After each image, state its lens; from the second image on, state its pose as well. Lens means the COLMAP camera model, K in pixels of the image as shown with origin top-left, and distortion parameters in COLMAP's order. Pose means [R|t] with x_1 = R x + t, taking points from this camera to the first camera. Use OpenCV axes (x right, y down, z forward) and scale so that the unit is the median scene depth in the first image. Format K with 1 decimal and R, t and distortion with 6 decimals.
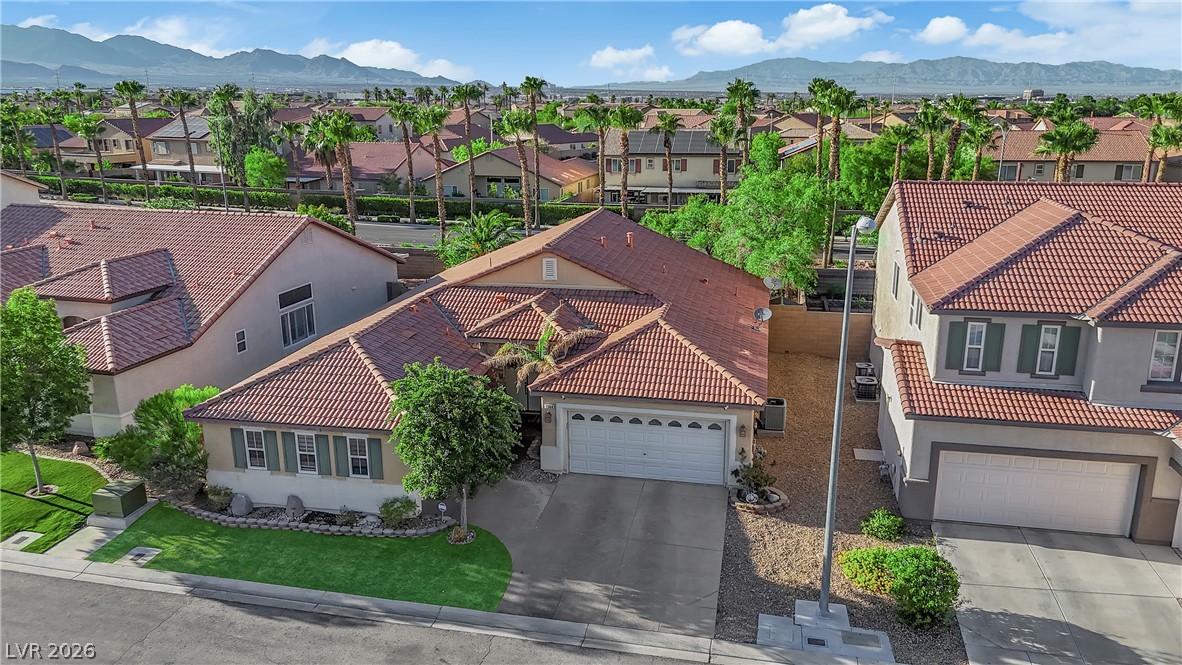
lens RADIAL K [[873.9, 0, 591.0], [0, 873.9, 332.5], [0, 0, 1]] dist [0.075426, -0.082809]
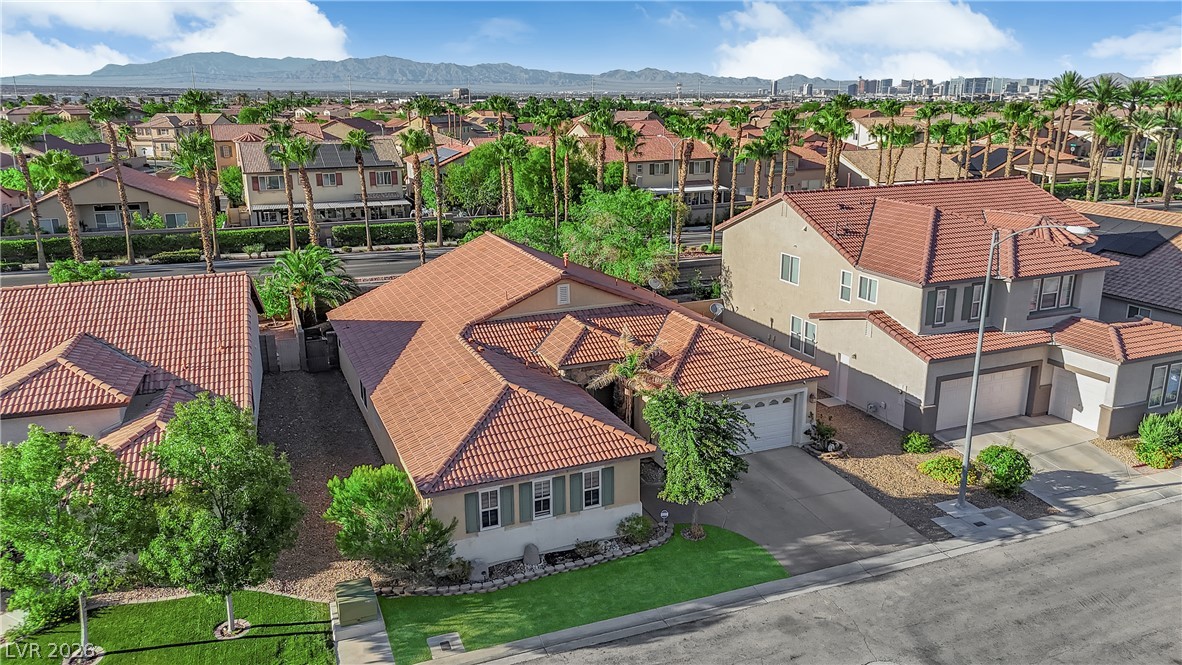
lens RADIAL K [[873.9, 0, 591.0], [0, 873.9, 332.5], [0, 0, 1]] dist [0.075426, -0.082809]
pose [[0.827952, -0.153131, 0.539487, -0.786128], [0.151567, 0.987299, 0.047630, -0.093554], [-0.539929, 0.042334, 0.840645, 0.099722]]
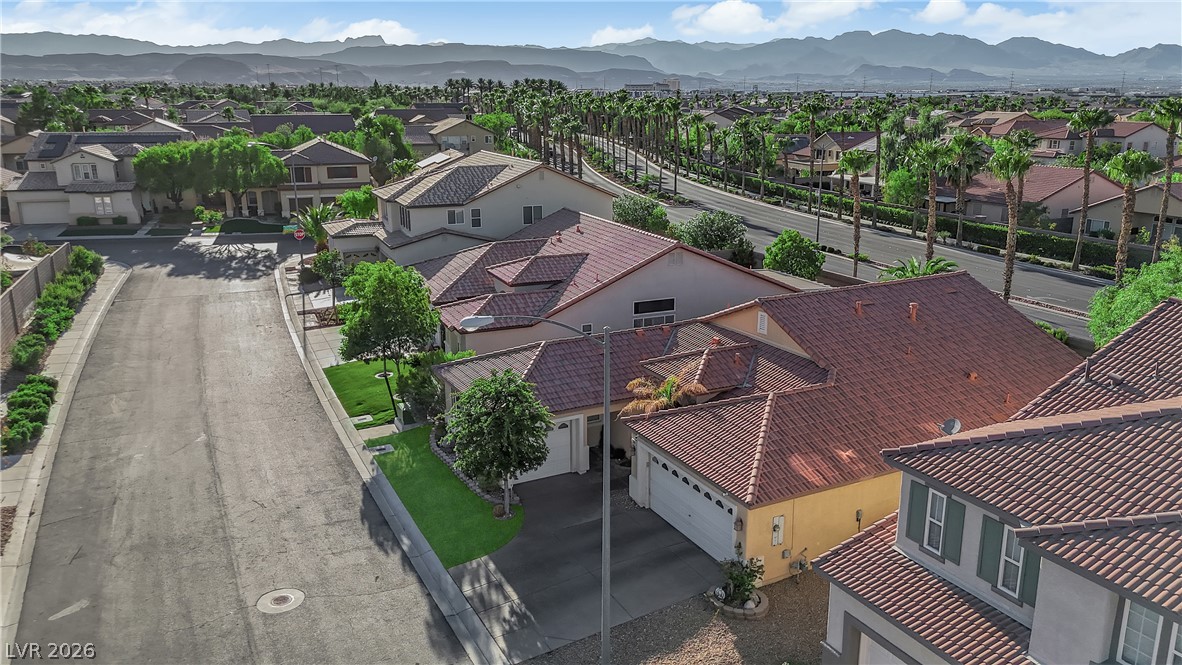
lens RADIAL K [[873.9, 0, 591.0], [0, 873.9, 332.5], [0, 0, 1]] dist [0.075426, -0.082809]
pose [[0.615971, 0.202755, -0.761229, 0.780451], [-0.201864, 0.974671, 0.096262, -0.154613], [0.761466, 0.094371, 0.641298, 0.263418]]
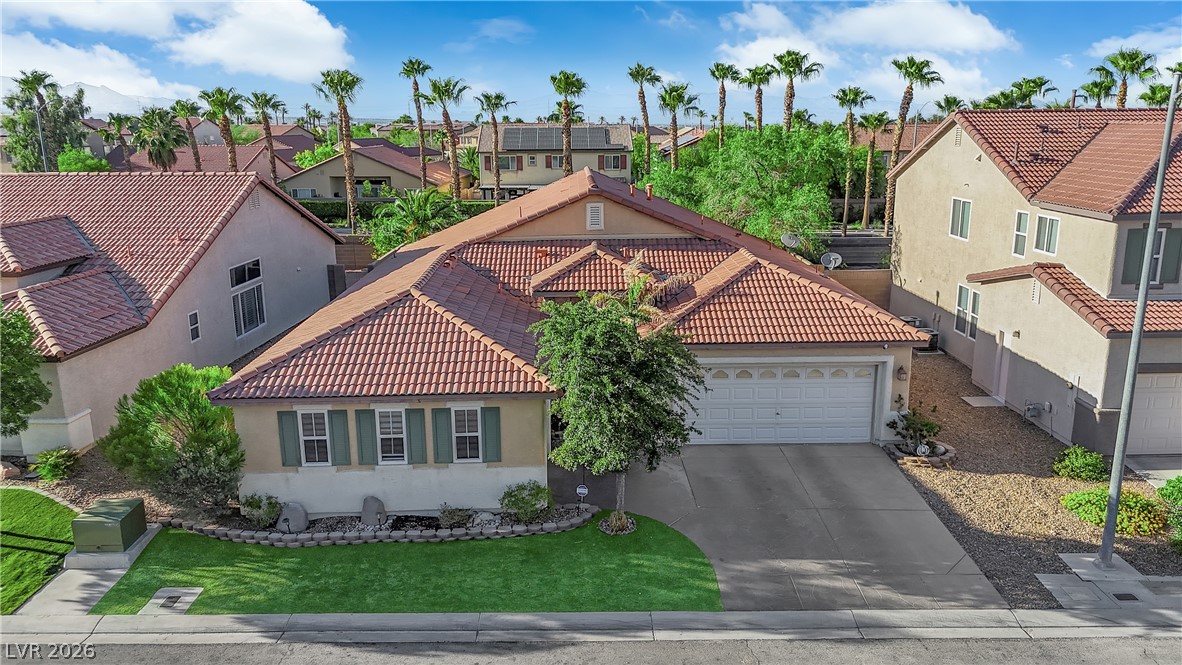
lens RADIAL K [[873.9, 0, 591.0], [0, 873.9, 332.5], [0, 0, 1]] dist [0.075426, -0.082809]
pose [[0.974748, -0.054925, 0.216449, -0.309643], [0.062019, 0.997733, -0.026115, 0.078397], [-0.214524, 0.038879, 0.975945, 0.236741]]
